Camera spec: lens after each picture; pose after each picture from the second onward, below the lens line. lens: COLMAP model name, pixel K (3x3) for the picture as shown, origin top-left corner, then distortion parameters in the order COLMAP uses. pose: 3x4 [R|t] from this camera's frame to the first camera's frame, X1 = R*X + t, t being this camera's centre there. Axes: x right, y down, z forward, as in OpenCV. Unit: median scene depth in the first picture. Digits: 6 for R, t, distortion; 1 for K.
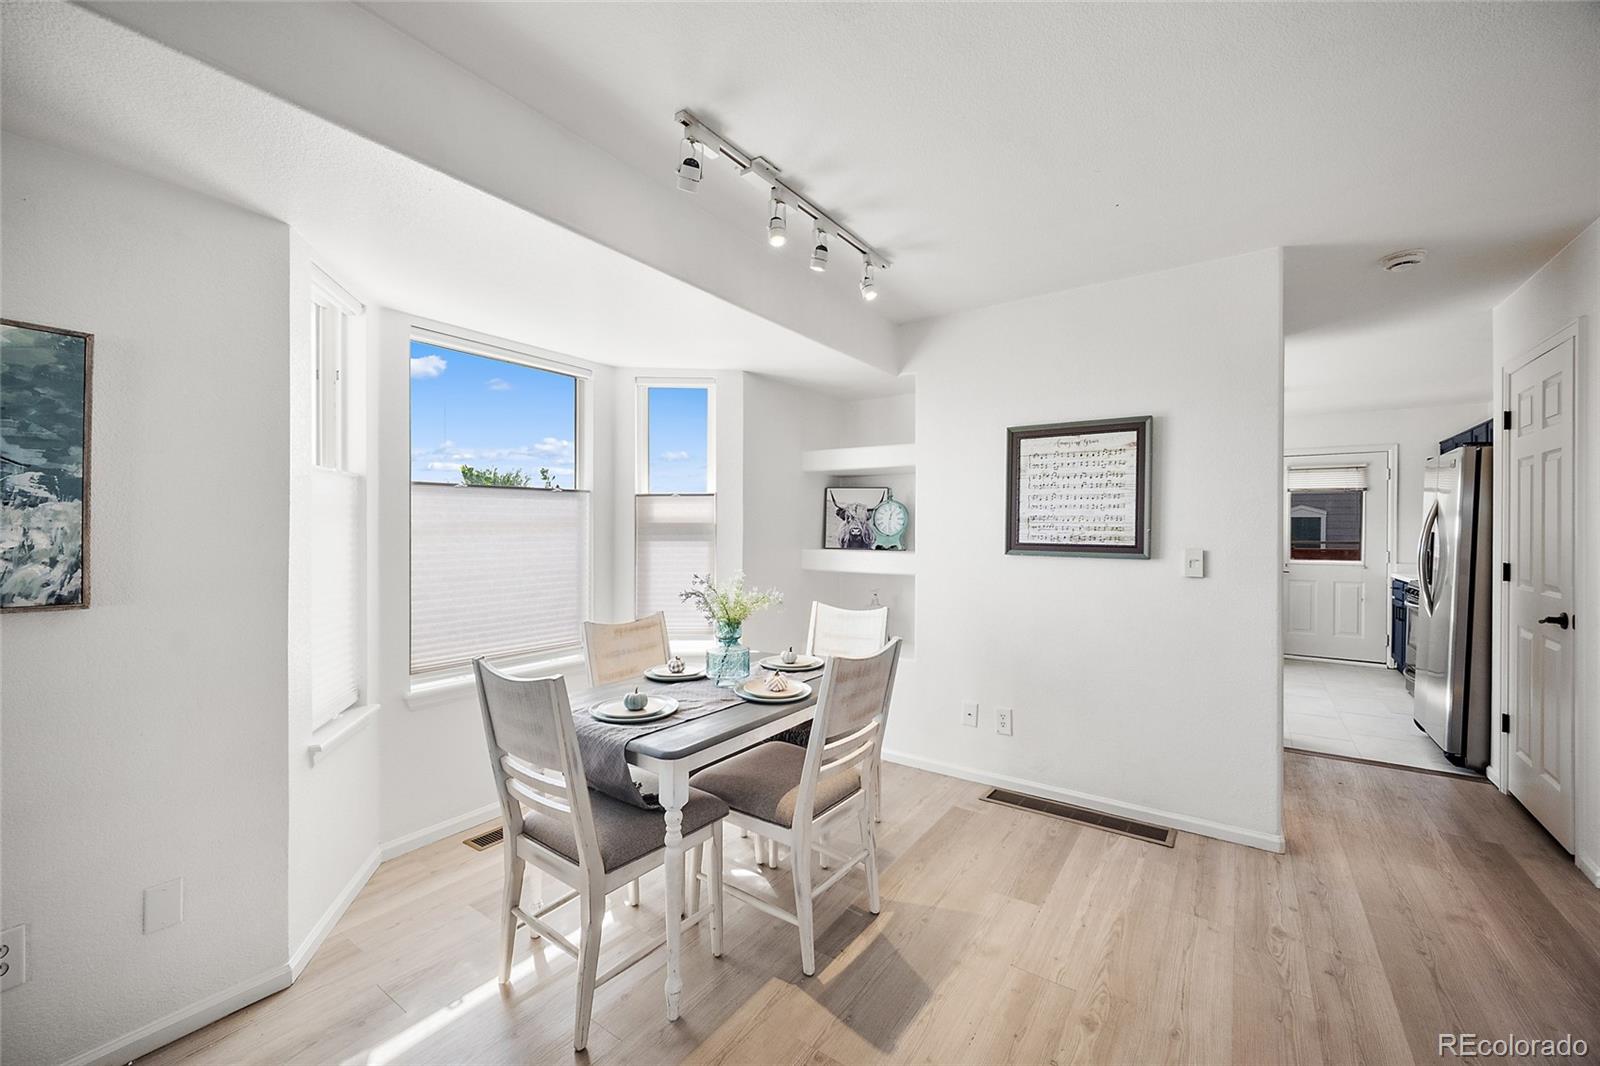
lens RADIAL K [[624.1, 0, 797.1], [0, 624.1, 533.0], [0, 0, 1]] dist [-0.004209, -0.000596]
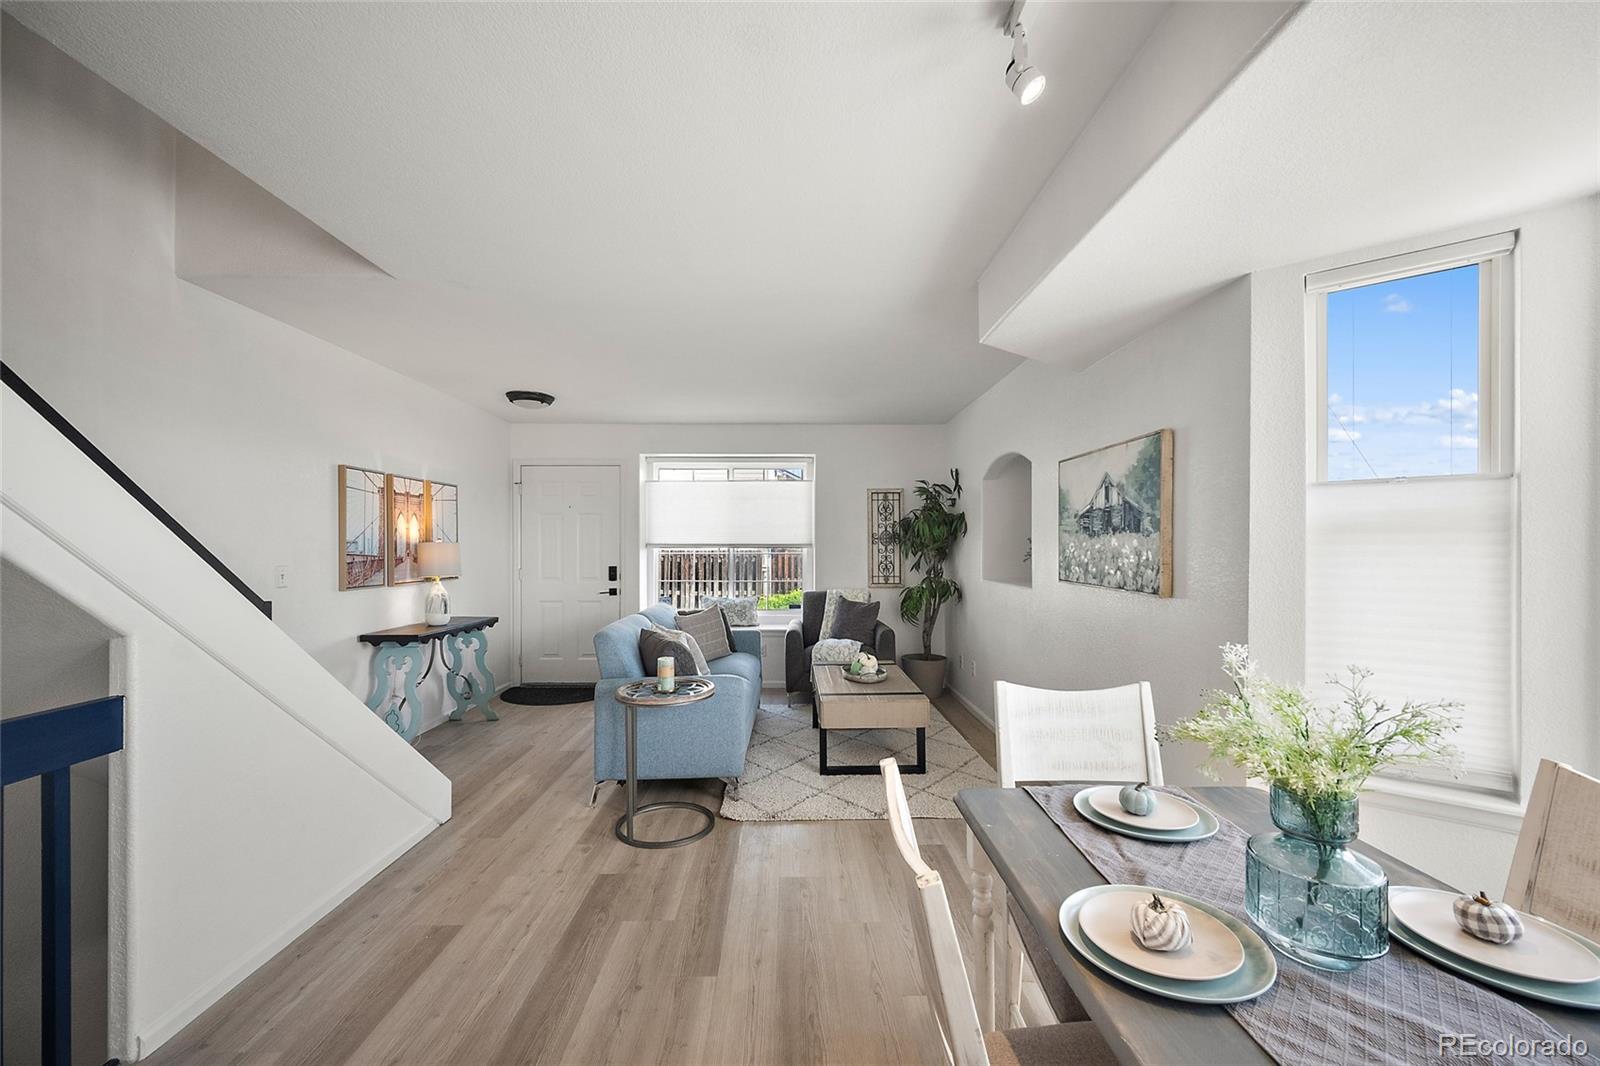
lens RADIAL K [[624.1, 0, 801.1], [0, 624.1, 547.5], [0, 0, 1]] dist [-0.004209, -0.000596]
pose [[-0.804677, 0.000180, -0.593713, 0.287284], [-0.003014, 0.999986, 0.004389, -0.007311], [0.593705, 0.005321, -0.804665, 0.850260]]
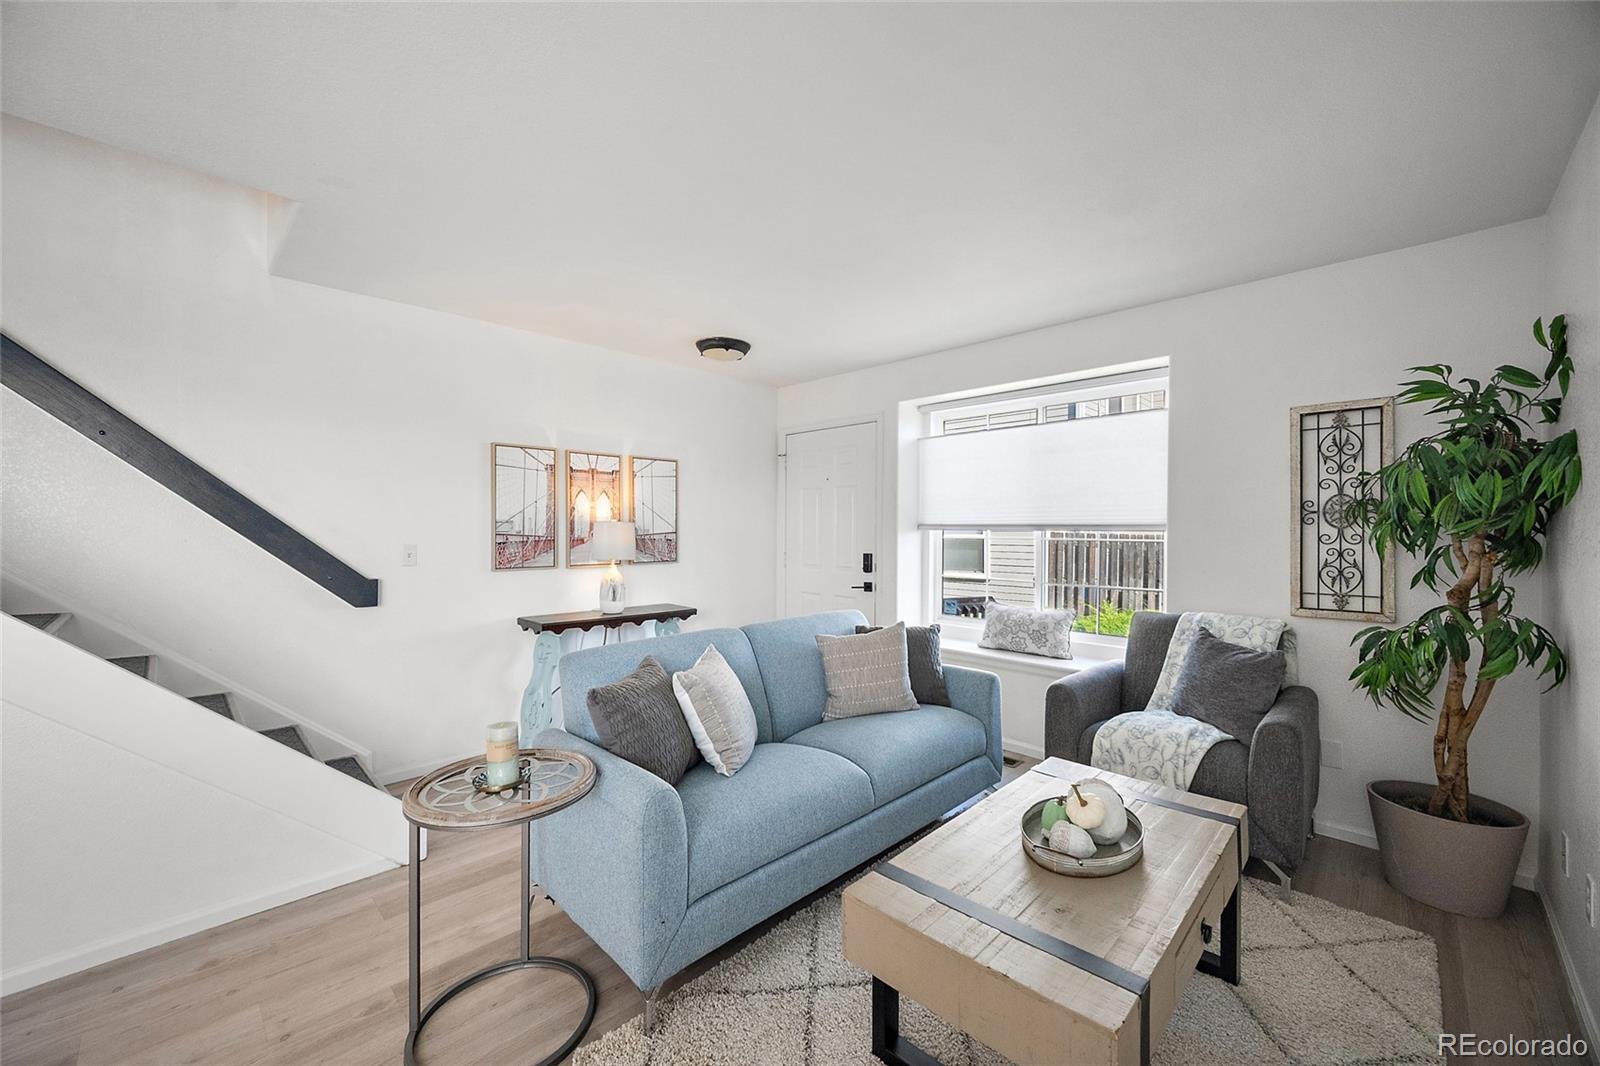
lens RADIAL K [[624.1, 0, 790.5], [0, 624.1, 527.2], [0, 0, 1]] dist [-0.004209, -0.000596]
pose [[-0.987403, -0.004521, 0.158164, -0.460387], [-0.004264, 0.999989, 0.001963, -0.003787], [-0.158171, 0.001264, -0.987411, 0.432236]]
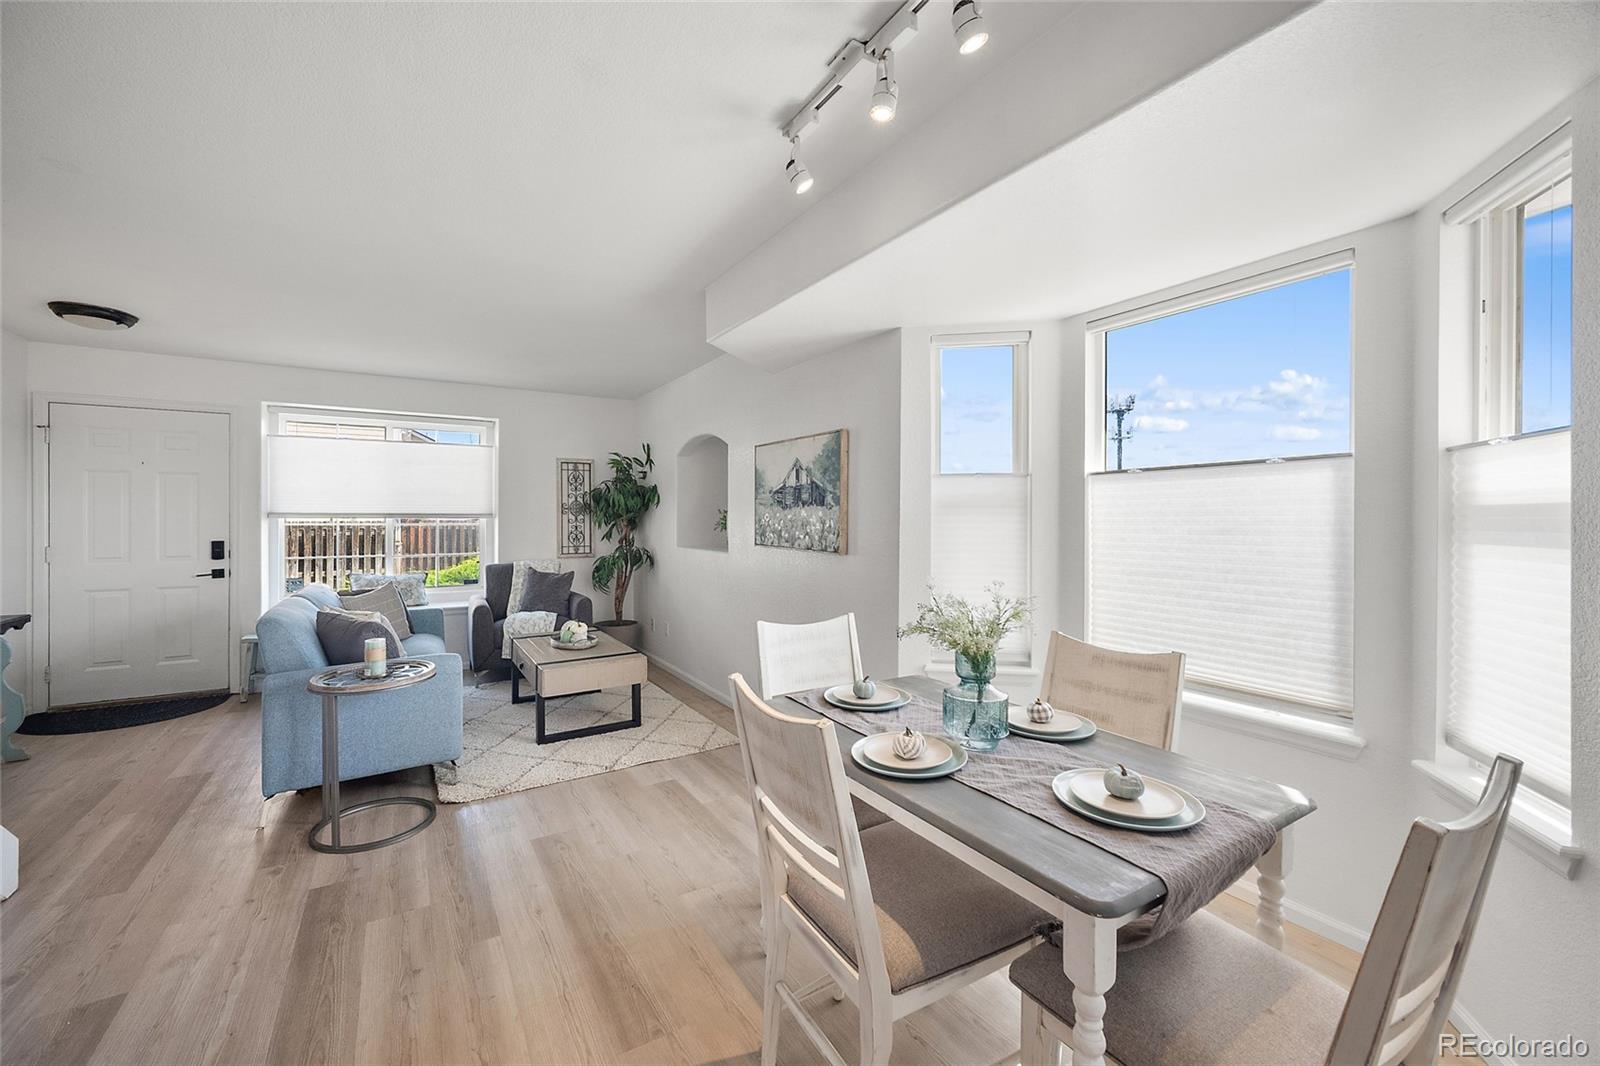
lens RADIAL K [[624.1, 0, 786.9], [0, 624.1, 518.6], [0, 0, 1]] dist [-0.004209, -0.000596]
pose [[-0.393625, 0.000407, -0.919271, 0.459353], [-0.005541, 0.999981, 0.002816, -0.005647], [0.919254, 0.006202, -0.393615, 0.818197]]
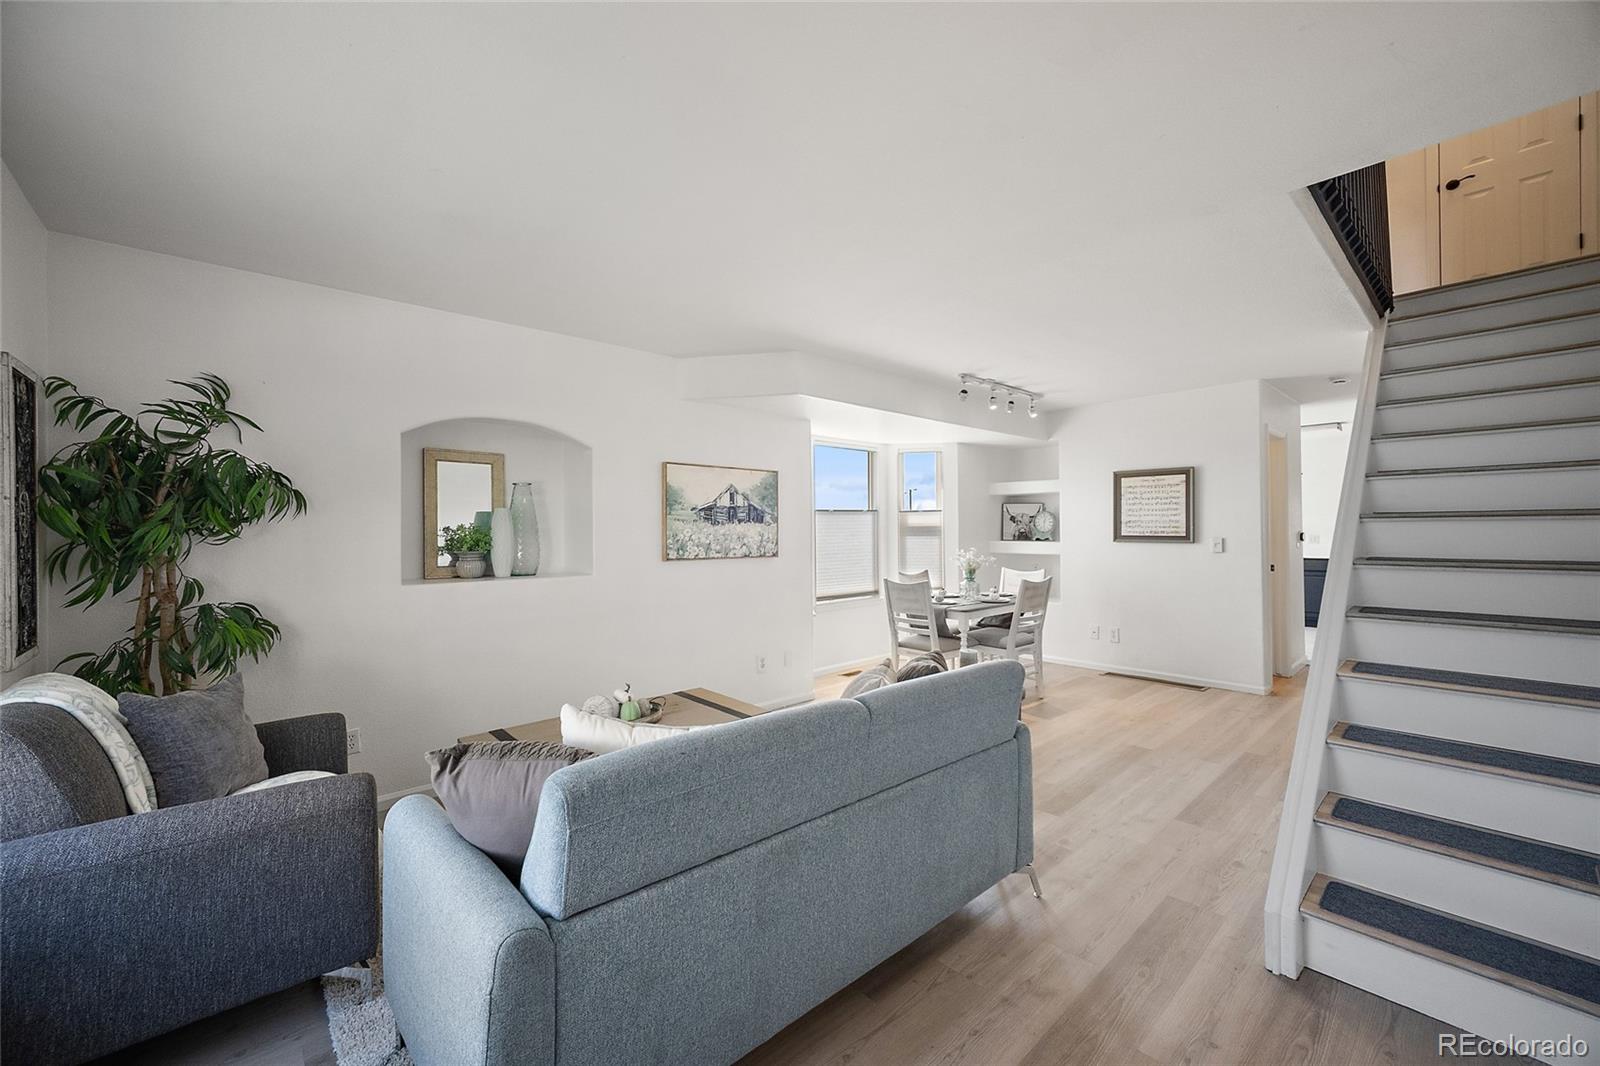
lens RADIAL K [[624.1, 0, 790.8], [0, 624.1, 525.3], [0, 0, 1]] dist [-0.004209, -0.000596]
pose [[0.973485, -0.013256, -0.228368, -0.169366], [0.010626, 0.999862, -0.012743, -0.000293], [0.228505, 0.009979, 0.973491, -1.013489]]
